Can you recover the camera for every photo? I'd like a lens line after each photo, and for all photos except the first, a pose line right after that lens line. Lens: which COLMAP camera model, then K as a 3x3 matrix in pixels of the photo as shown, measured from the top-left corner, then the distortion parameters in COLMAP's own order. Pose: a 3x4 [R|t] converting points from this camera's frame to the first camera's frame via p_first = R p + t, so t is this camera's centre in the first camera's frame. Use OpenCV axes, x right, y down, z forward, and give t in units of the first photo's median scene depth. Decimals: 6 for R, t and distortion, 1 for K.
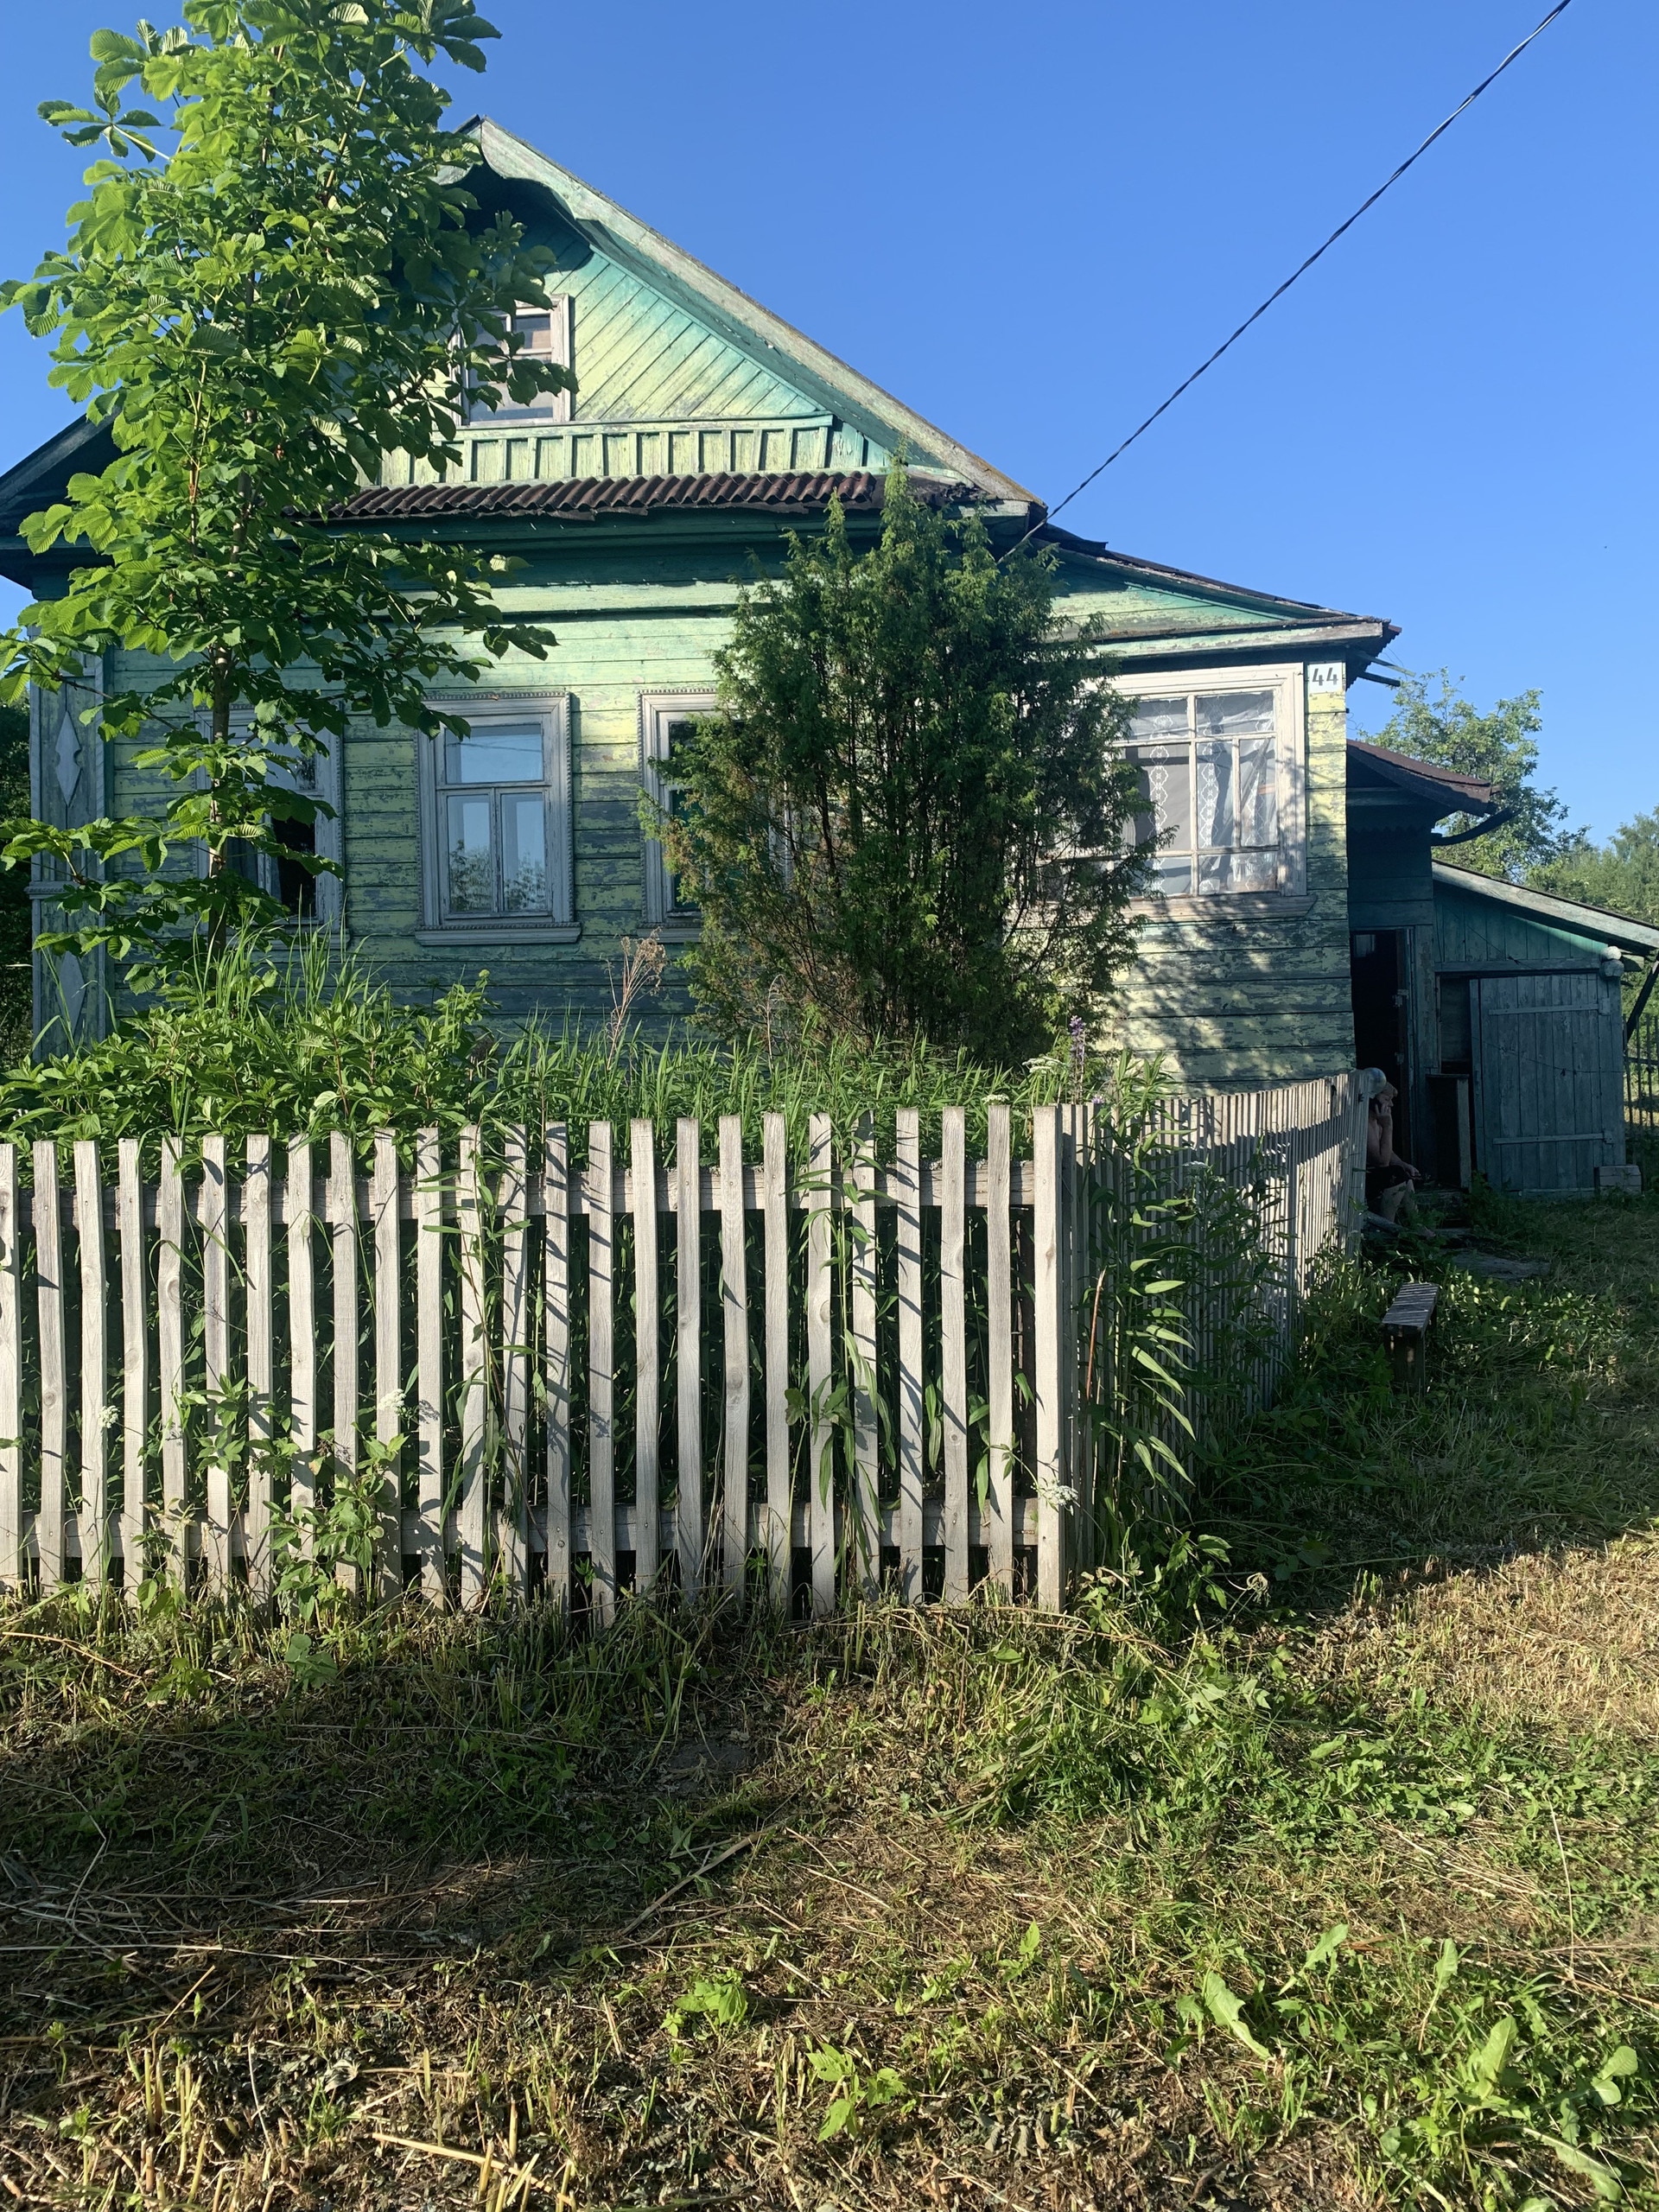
lens RADIAL K [[1691.4, 0, 828.1], [0, 1691.4, 1098.5], [0, 0, 1]] dist [0.009437, -0.005568]
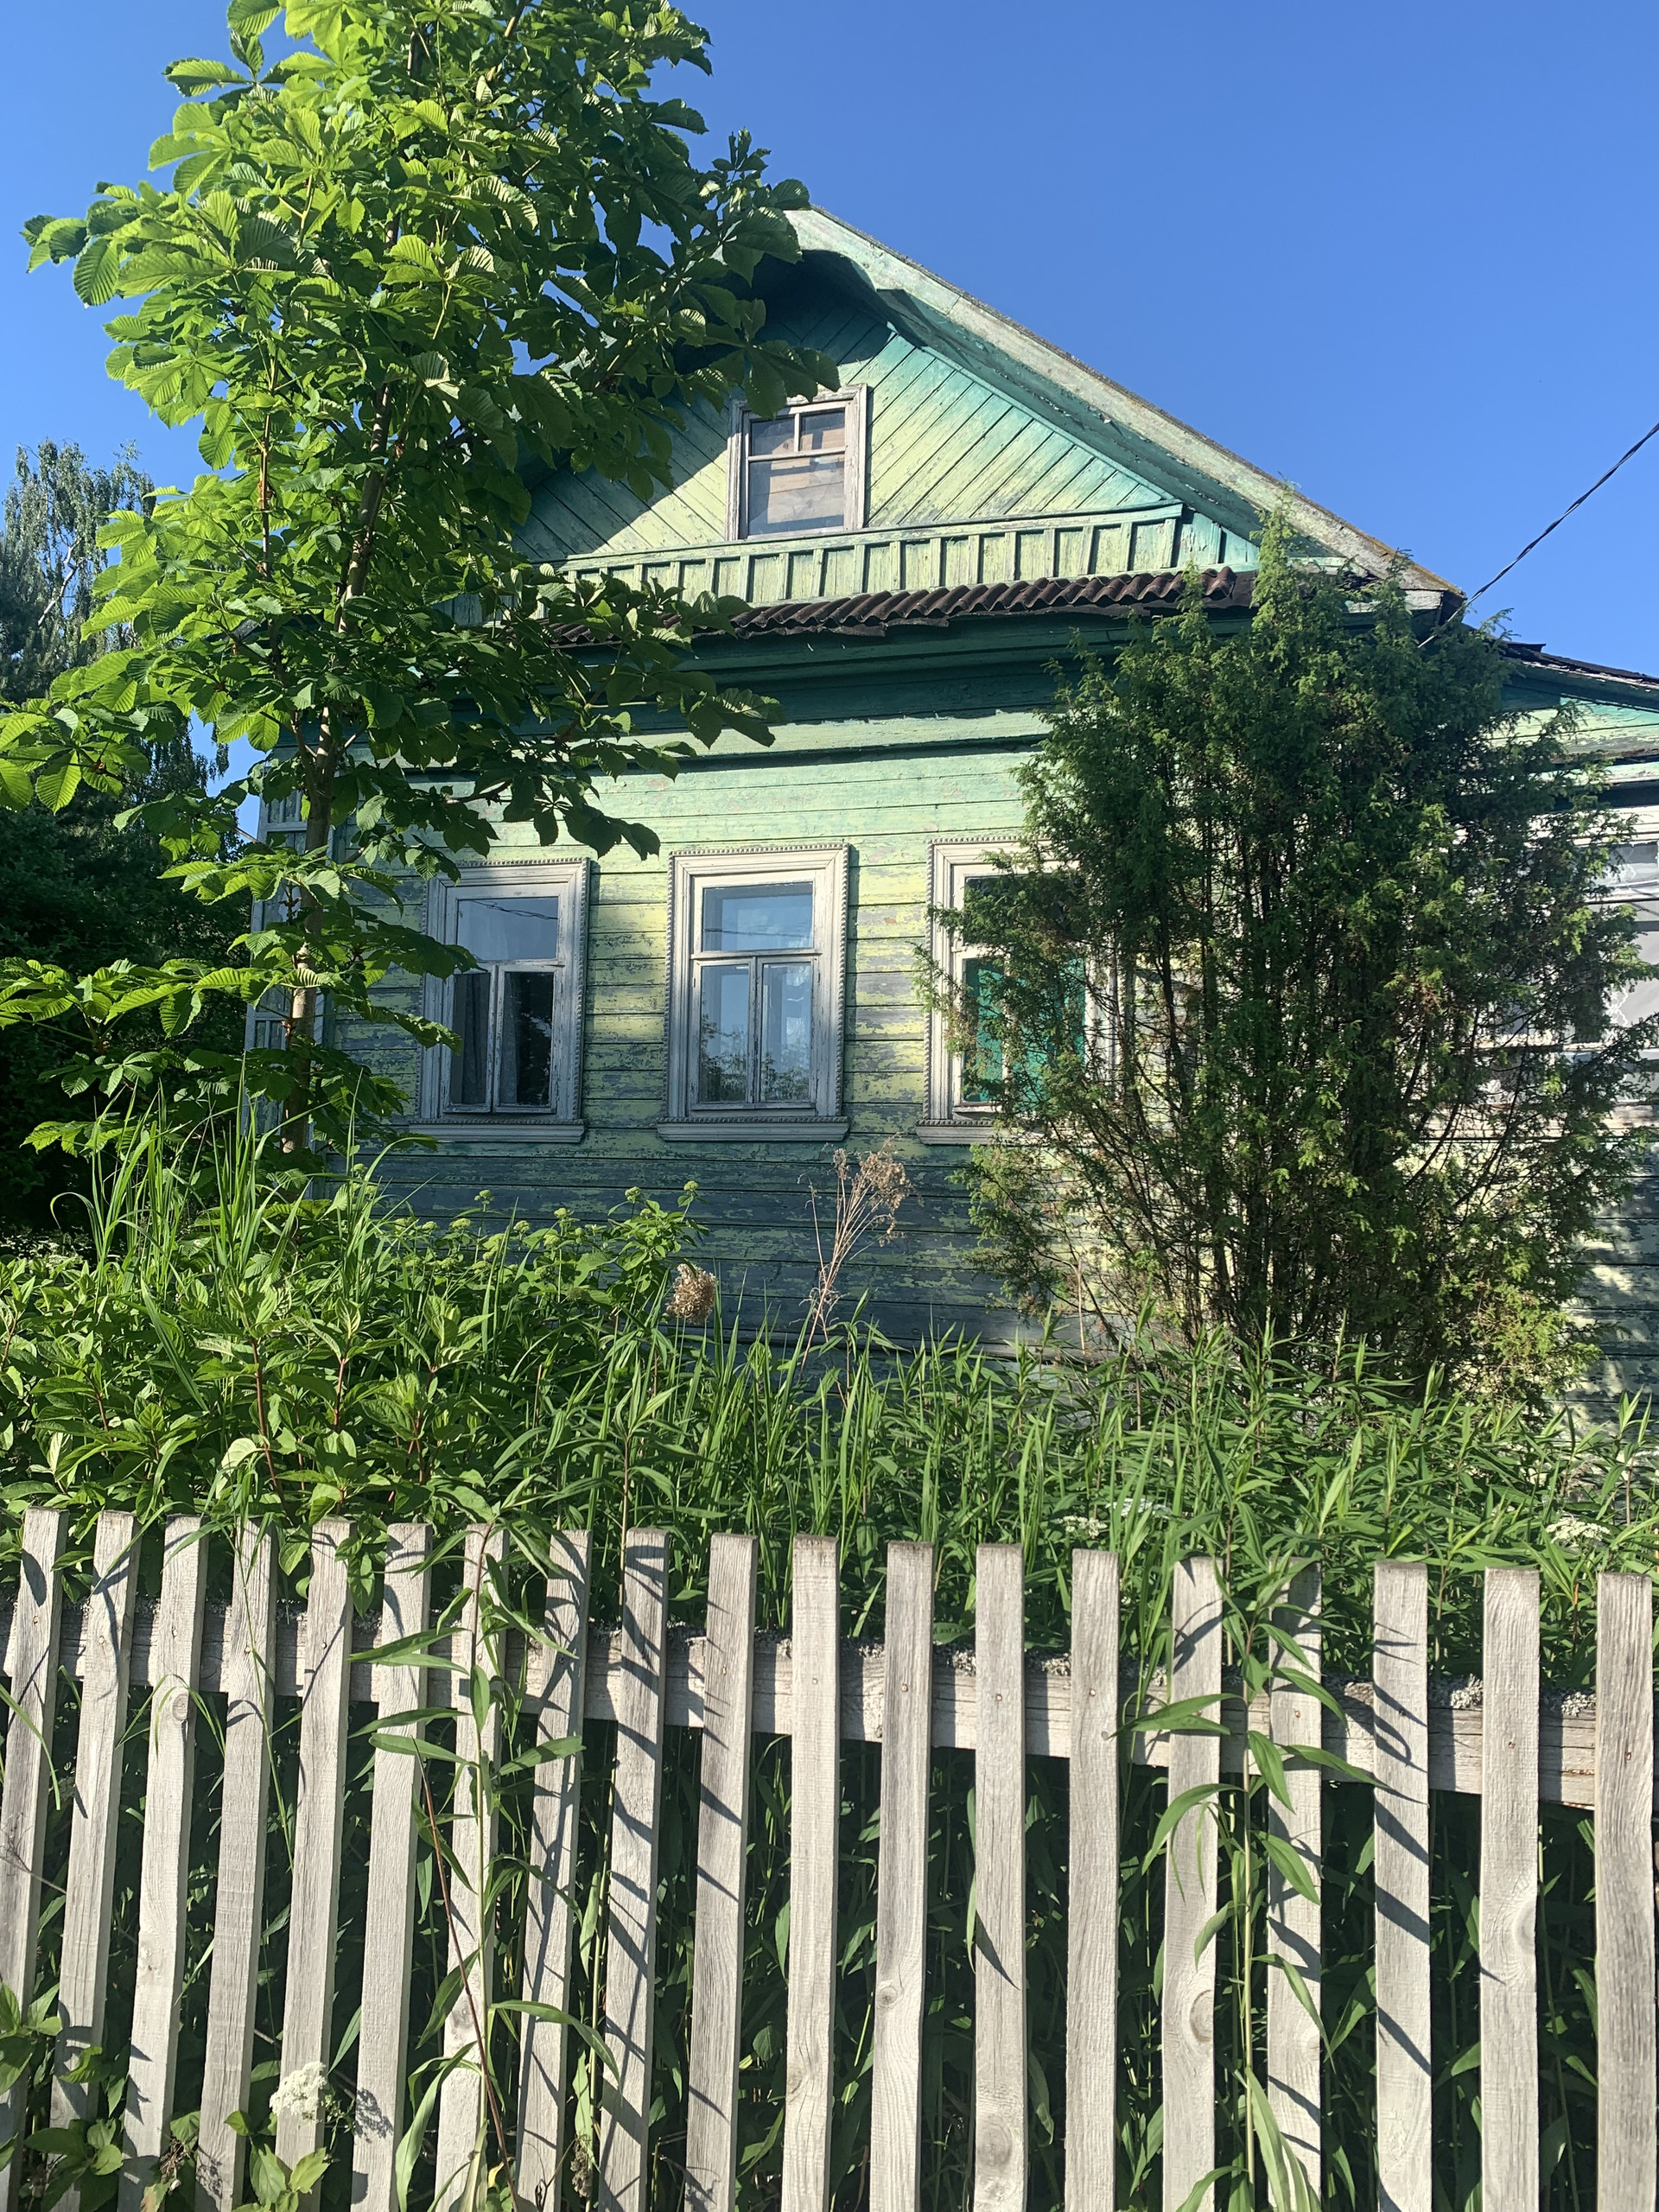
lens RADIAL K [[1810.4, 0, 822.8], [0, 1810.4, 1139.8], [0, 0, 1]] dist [0.111502, -0.200099]
pose [[0.984157, 0.021663, -0.175969, -0.008921], [-0.037820, 0.995314, -0.088987, -0.025705], [0.173216, 0.094233, 0.980365, 0.223467]]
